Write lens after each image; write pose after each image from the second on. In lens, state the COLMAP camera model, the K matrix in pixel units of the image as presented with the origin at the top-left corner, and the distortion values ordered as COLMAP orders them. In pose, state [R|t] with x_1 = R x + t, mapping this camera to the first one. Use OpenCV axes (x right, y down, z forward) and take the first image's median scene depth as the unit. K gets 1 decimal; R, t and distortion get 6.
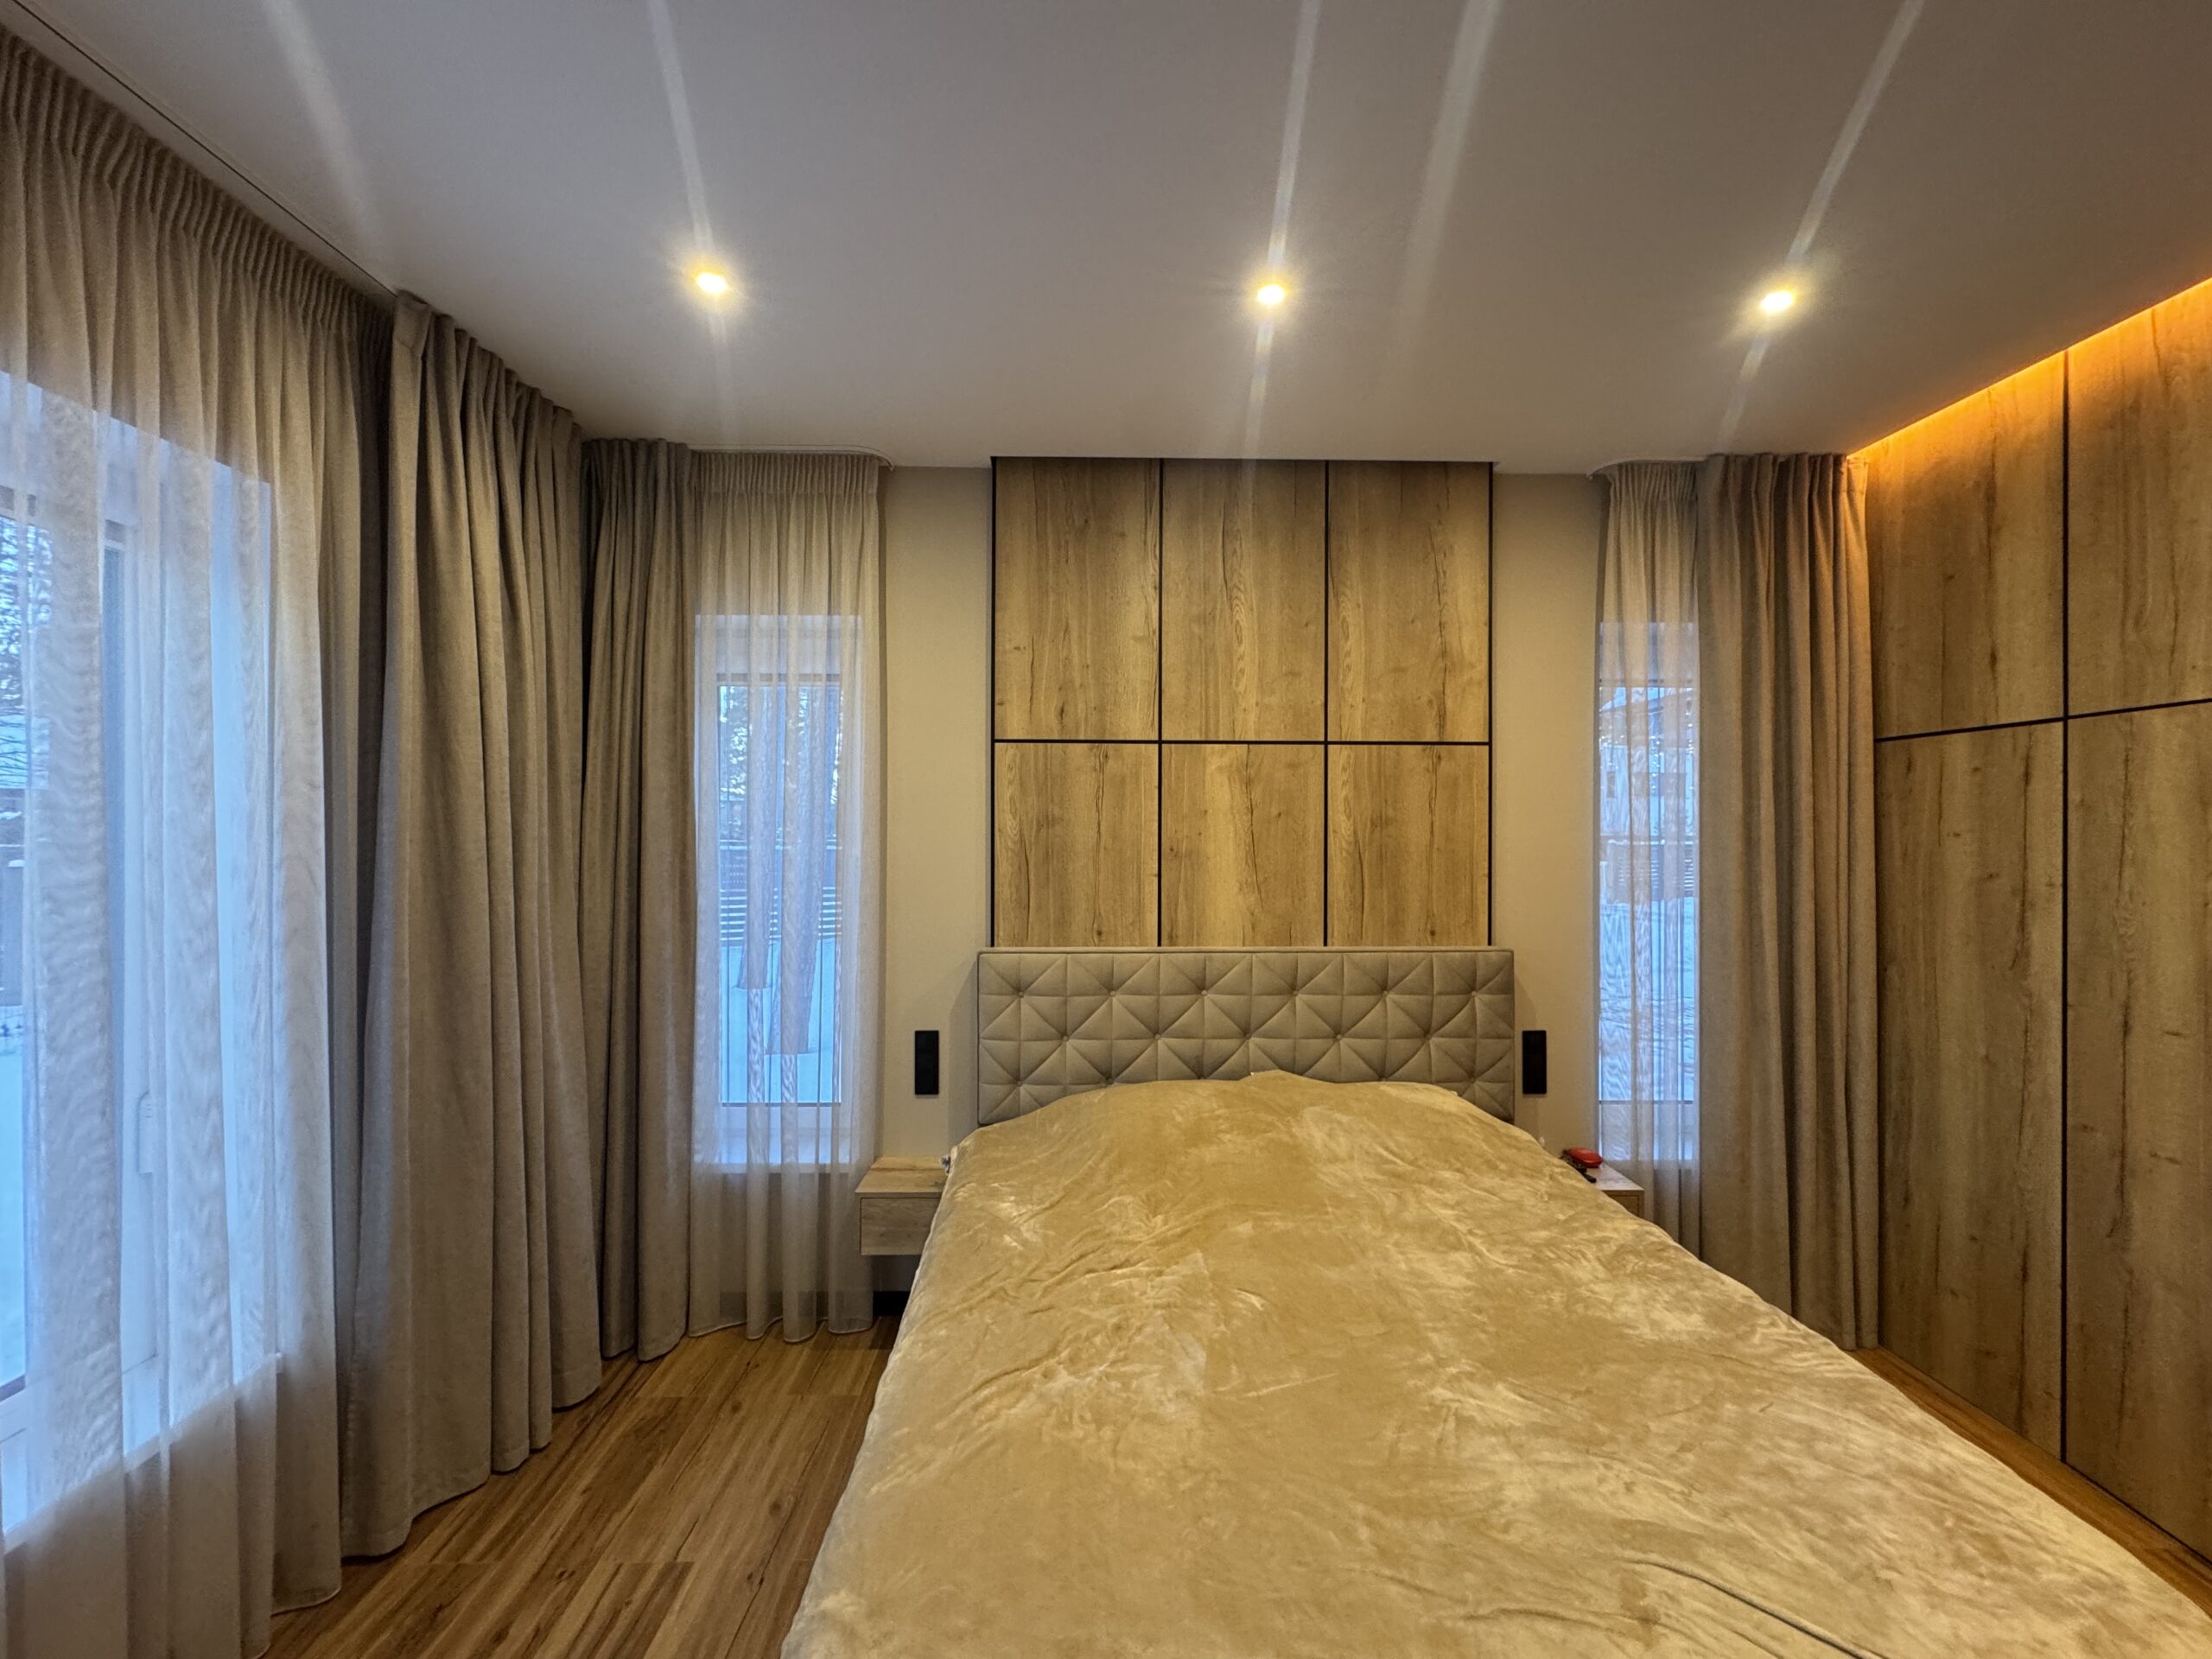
lens RADIAL K [[874.7, 0, 1105.4], [0, 874.7, 826.5], [0, 0, 1]] dist [-0.000785, -0.000404]
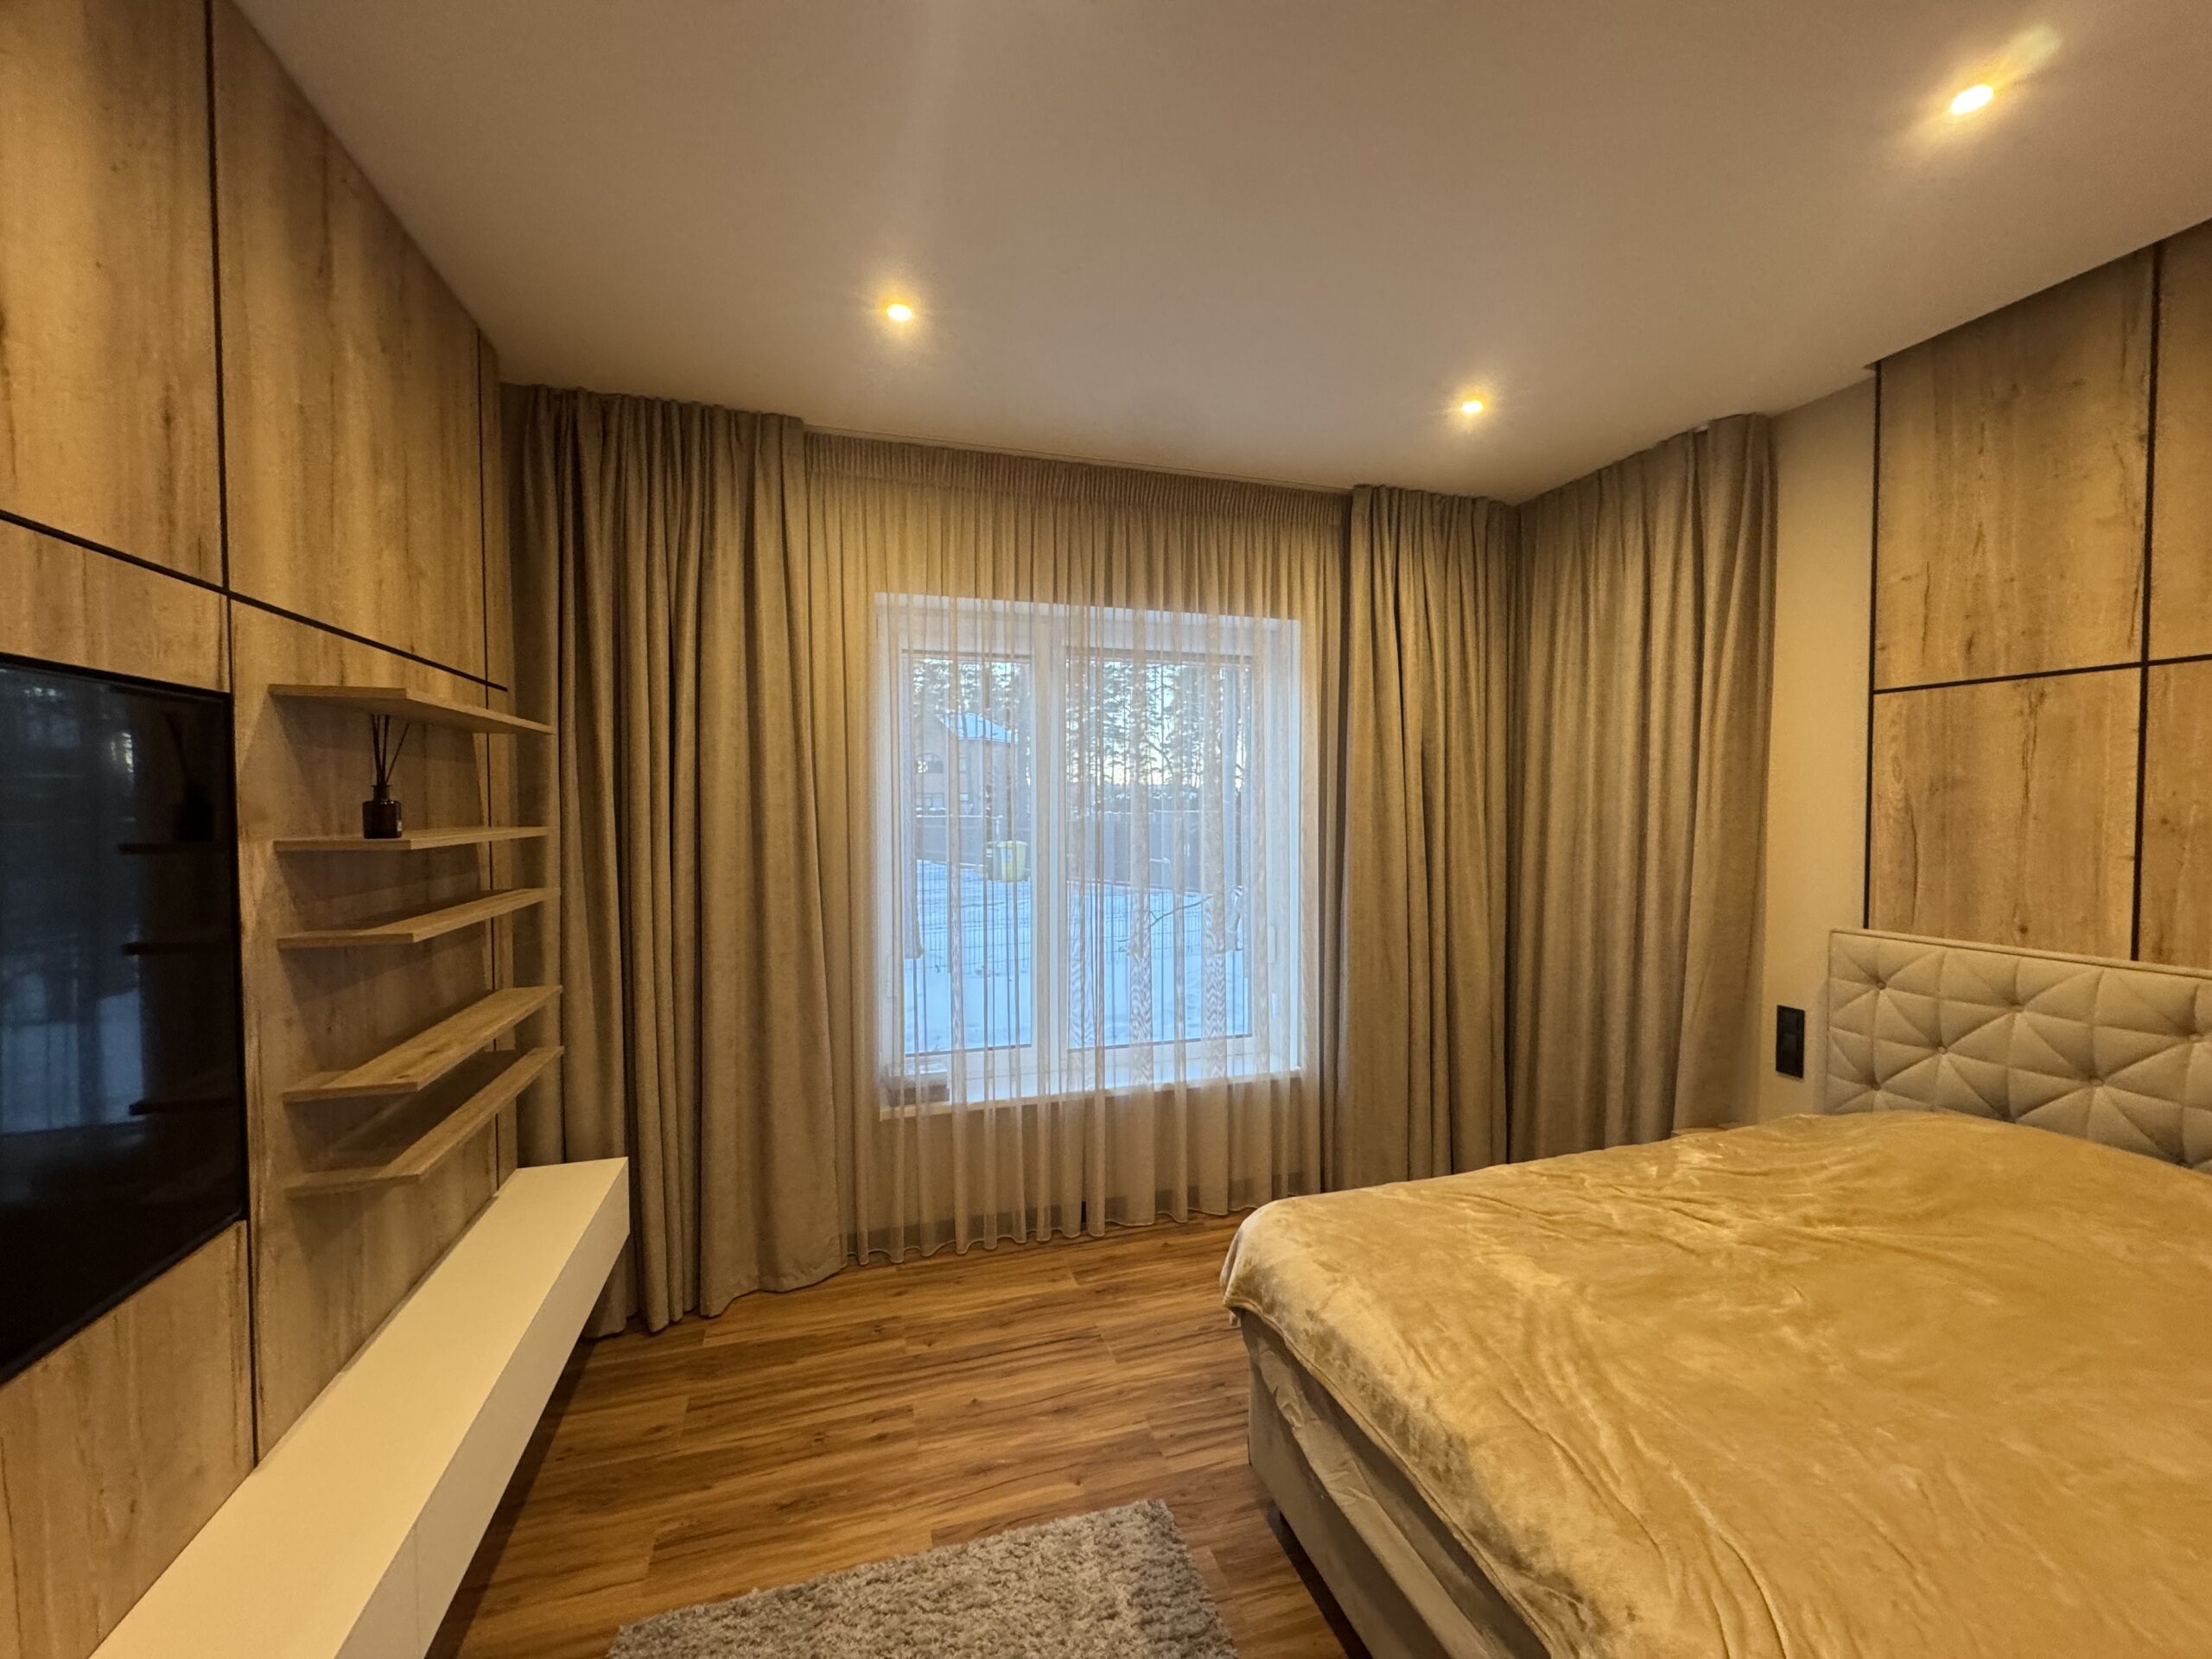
lens RADIAL K [[874.7, 0, 1105.4], [0, 874.7, 826.5], [0, 0, 1]] dist [-0.000785, -0.000404]
pose [[0.276044, 0.023025, -0.960869, 0.498189], [0.011123, 0.999570, 0.027148, 0.002620], [0.961081, -0.018181, 0.275669, 0.027221]]
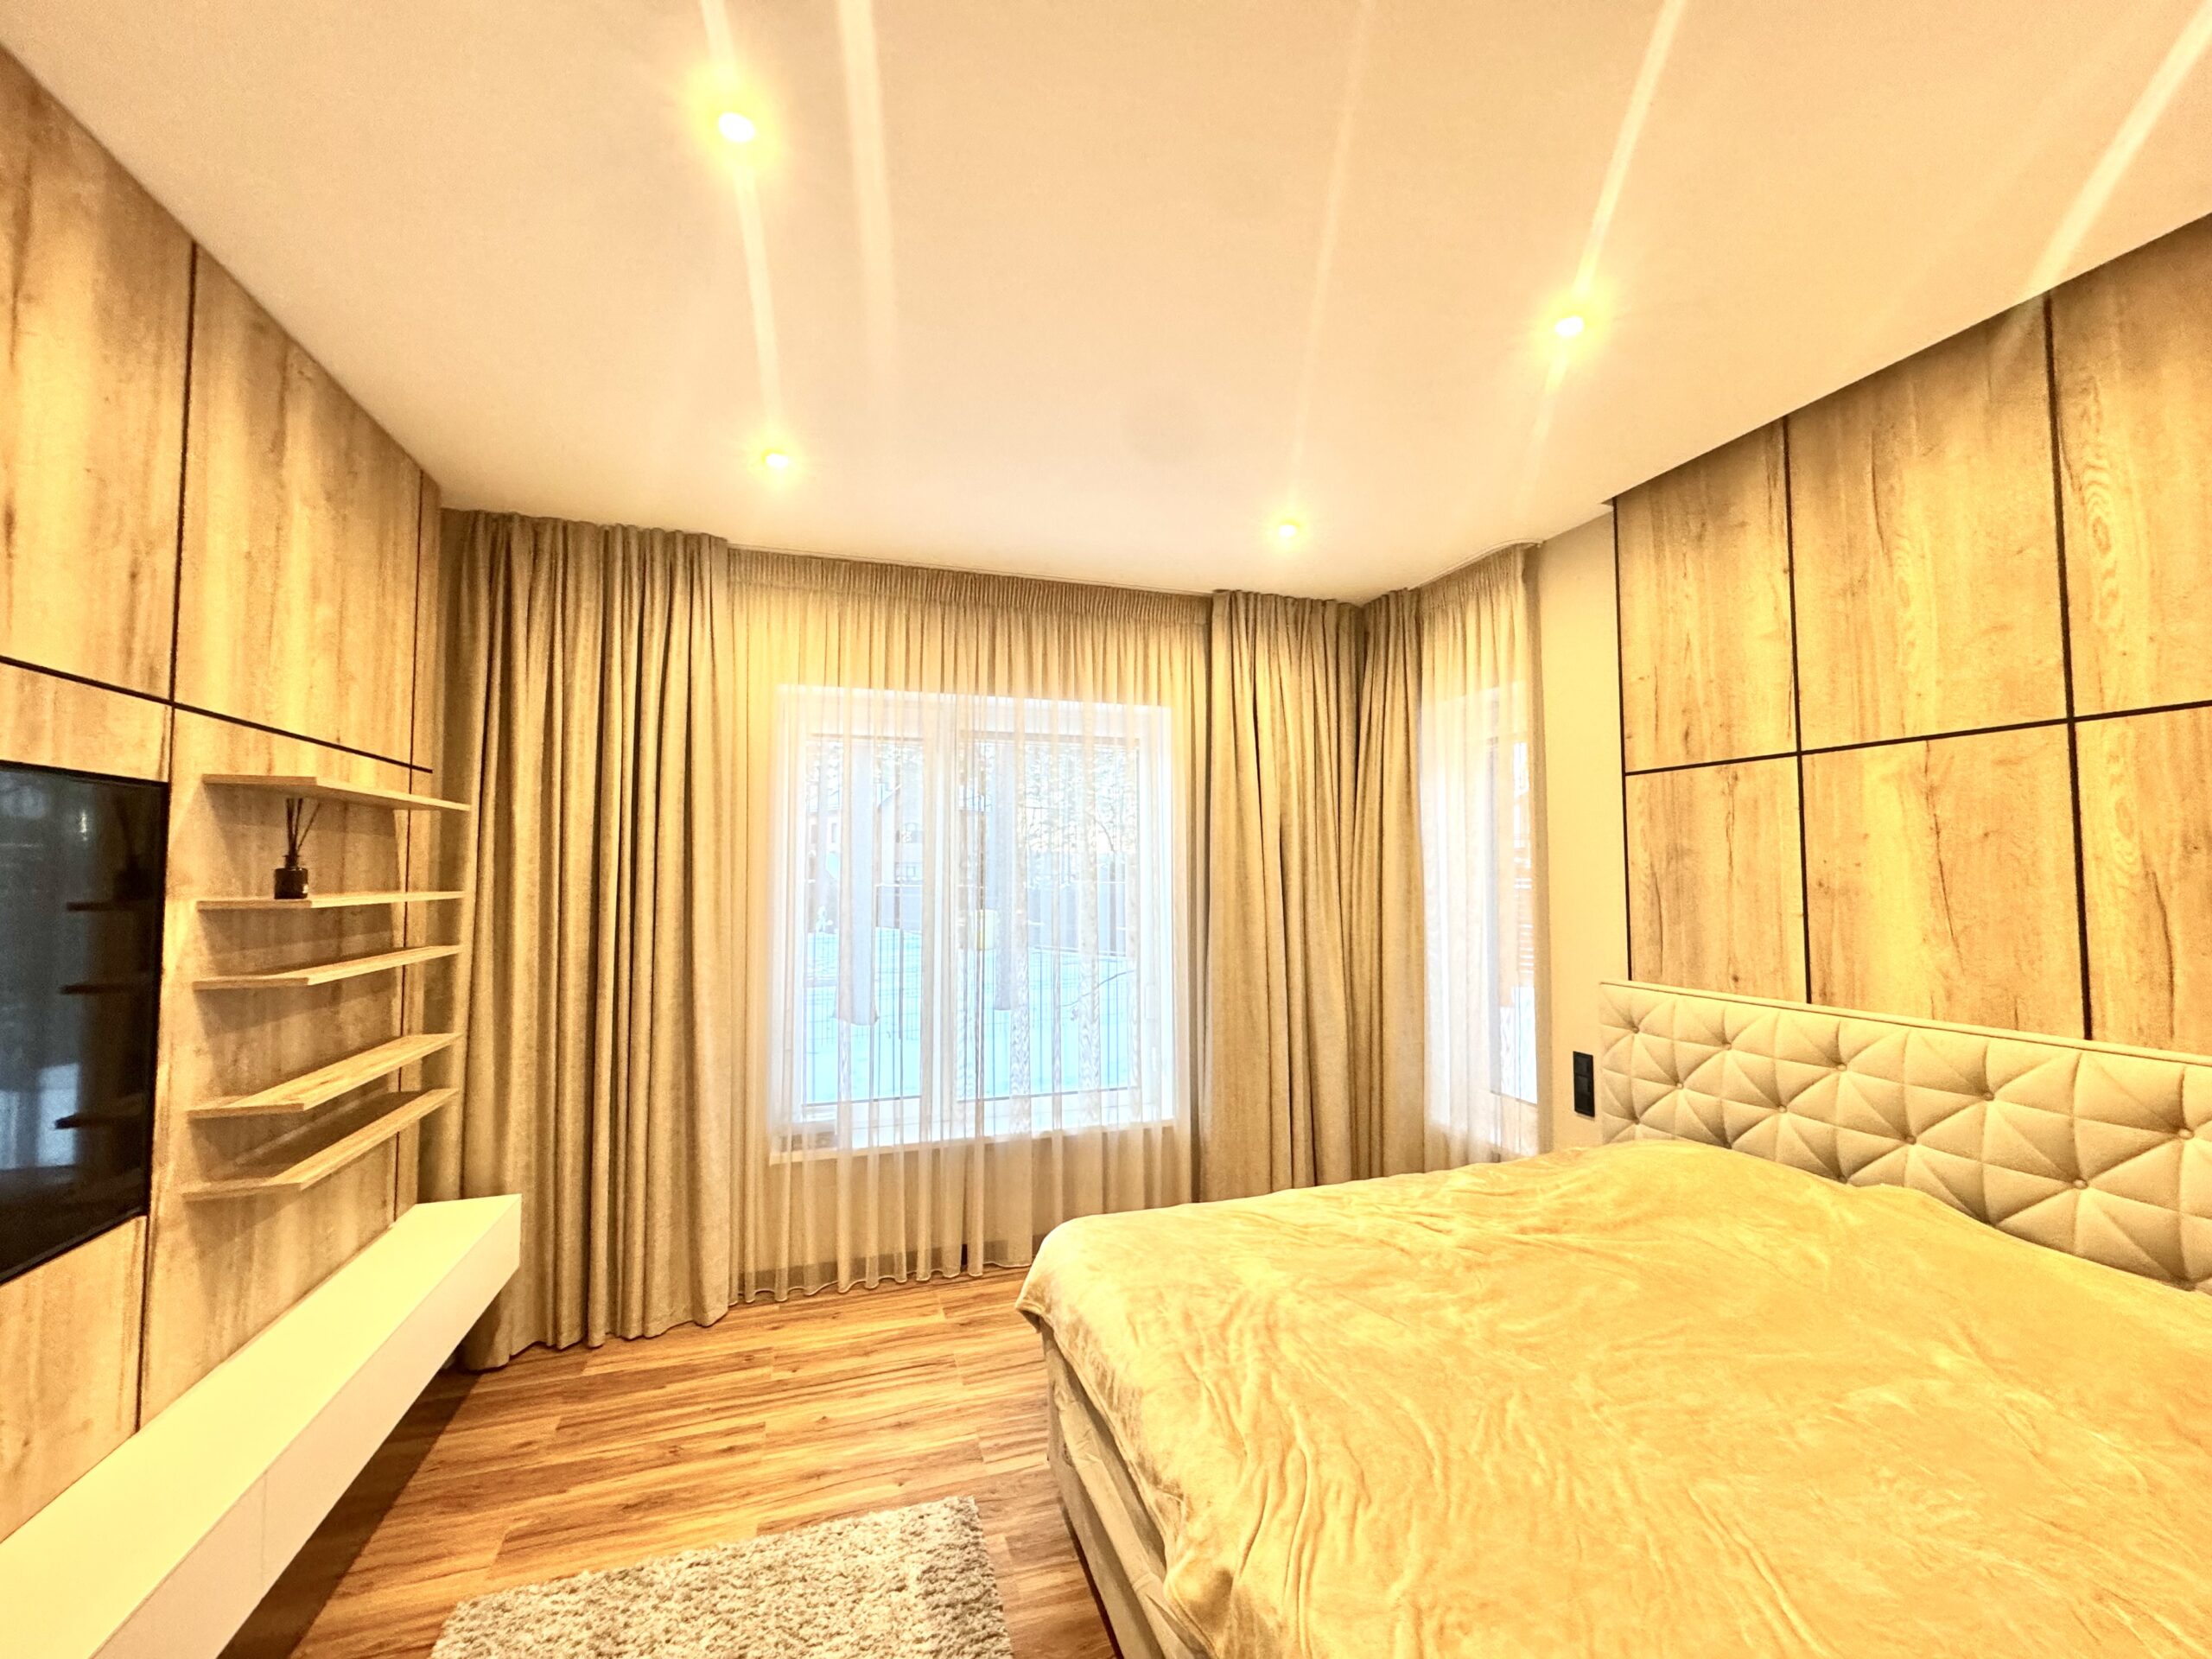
lens RADIAL K [[874.7, 0, 1105.4], [0, 874.7, 826.5], [0, 0, 1]] dist [-0.000785, -0.000404]
pose [[0.290783, -0.052922, -0.955324, 0.655899], [0.012062, 0.998593, -0.051647, 0.006461], [0.956713, 0.003495, 0.291012, 0.136065]]
